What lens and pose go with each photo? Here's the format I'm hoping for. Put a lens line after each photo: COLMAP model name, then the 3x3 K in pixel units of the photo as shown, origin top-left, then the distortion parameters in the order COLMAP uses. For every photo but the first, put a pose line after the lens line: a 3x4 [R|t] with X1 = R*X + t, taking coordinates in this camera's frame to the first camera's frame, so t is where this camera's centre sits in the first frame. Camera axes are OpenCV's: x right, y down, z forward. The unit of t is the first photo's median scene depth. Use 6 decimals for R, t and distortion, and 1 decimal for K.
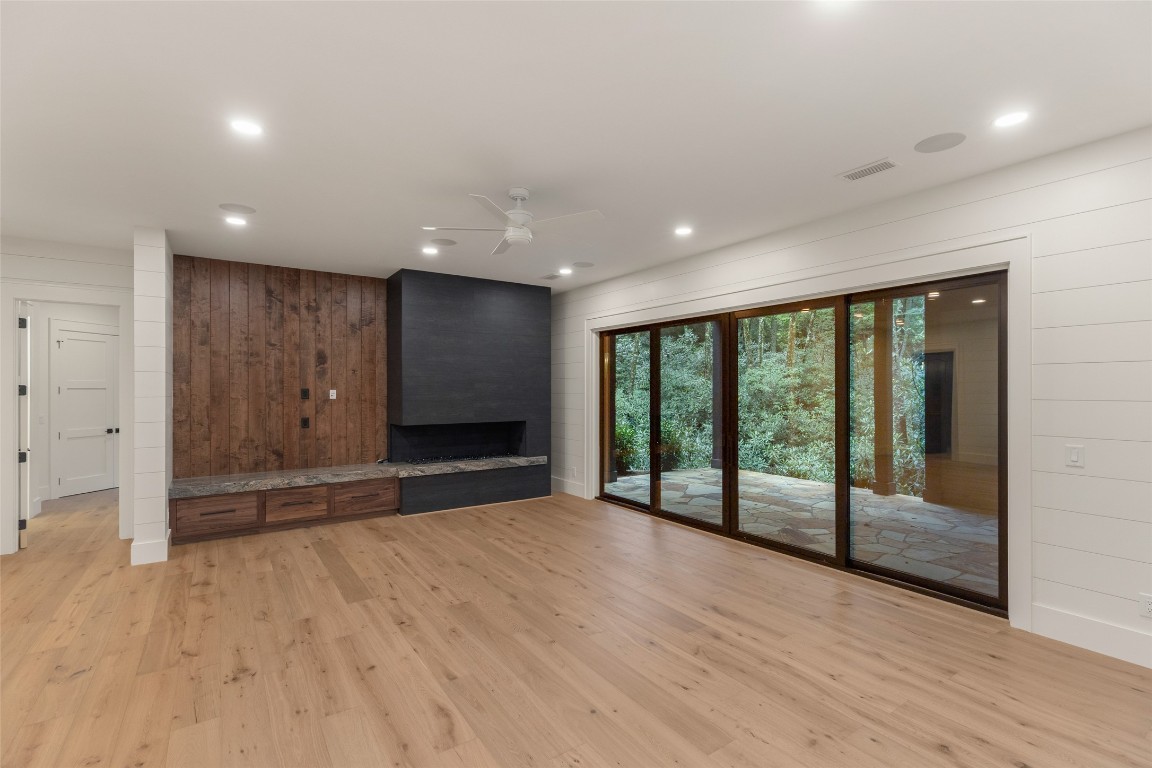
lens RADIAL K [[528.4, 0, 590.5], [0, 528.4, 390.1], [0, 0, 1]] dist [0.007099, -0.000354]
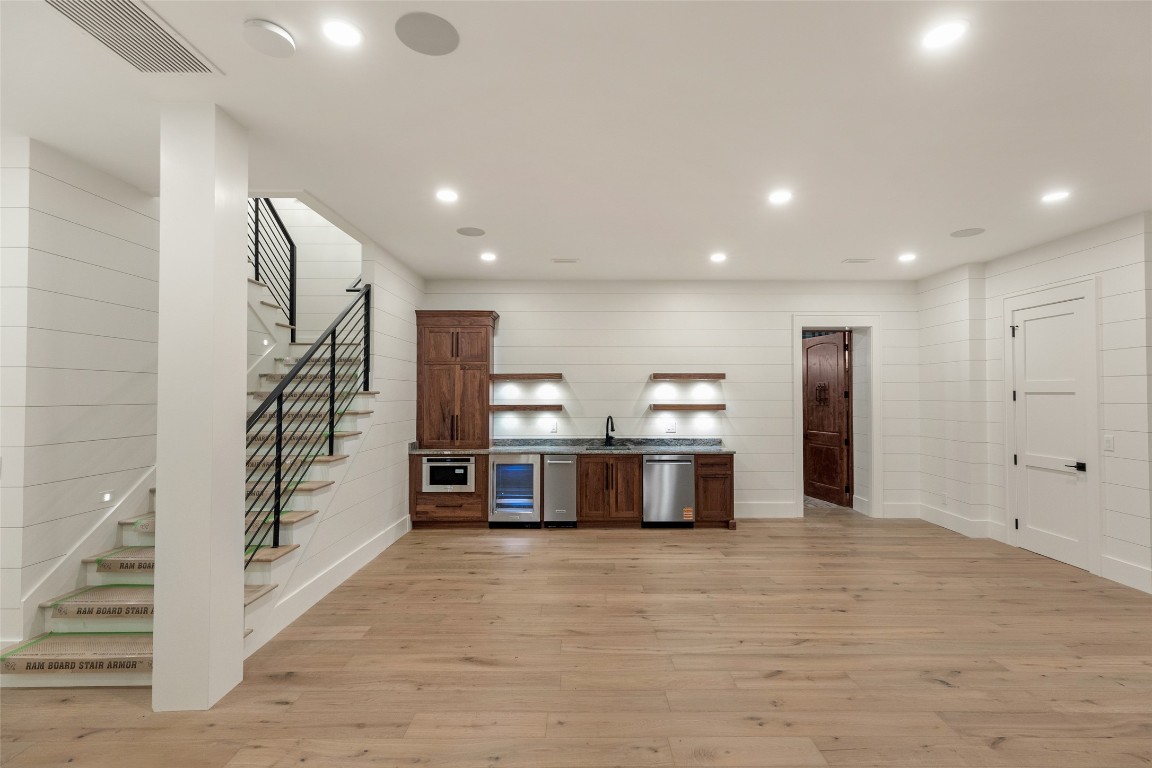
lens RADIAL K [[528.4, 0, 574.4], [0, 528.4, 383.5], [0, 0, 1]] dist [0.007099, -0.000354]
pose [[-0.573129, -0.015986, -0.819309, 0.116970], [-0.004008, 0.999852, -0.016705, -0.000489], [0.819455, -0.006291, -0.573109, 0.492500]]
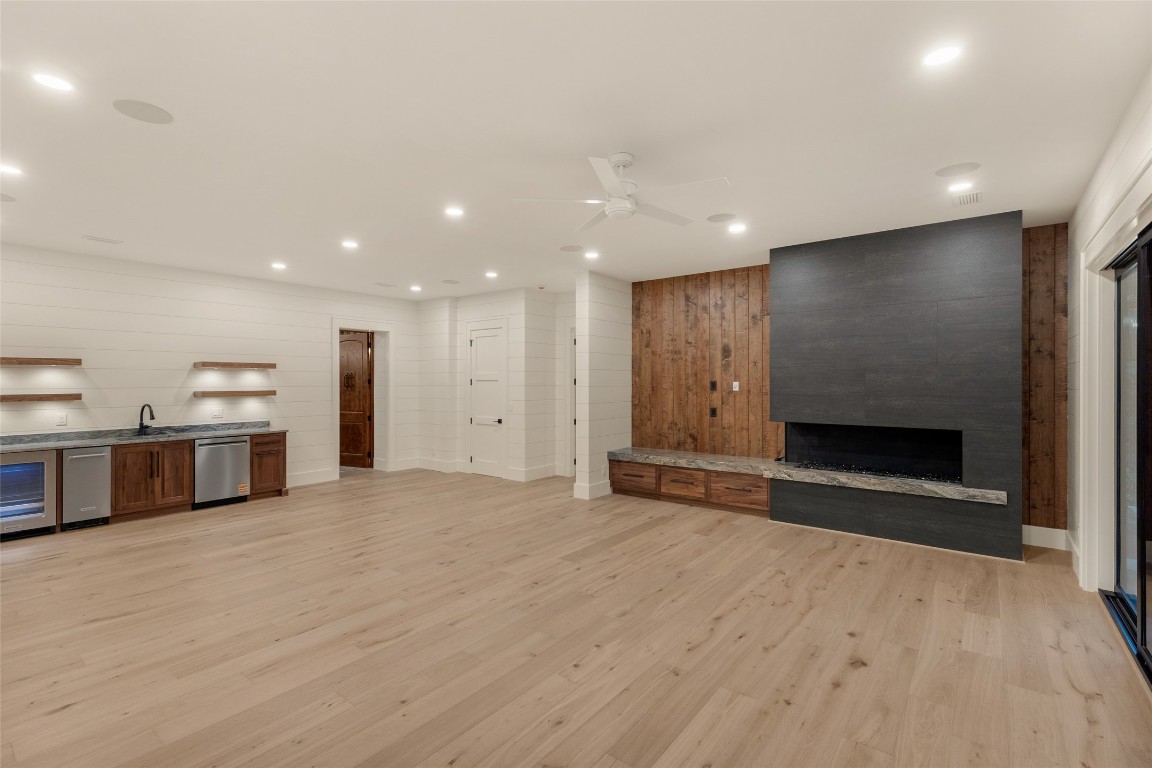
lens RADIAL K [[528.4, 0, 571.6], [0, 528.4, 383.7], [0, 0, 1]] dist [0.007099, -0.000354]
pose [[0.279112, 0.004586, -0.960248, 0.454505], [-0.003345, 0.999987, 0.003803, 0.000156], [0.960253, 0.002150, 0.279123, 0.443862]]
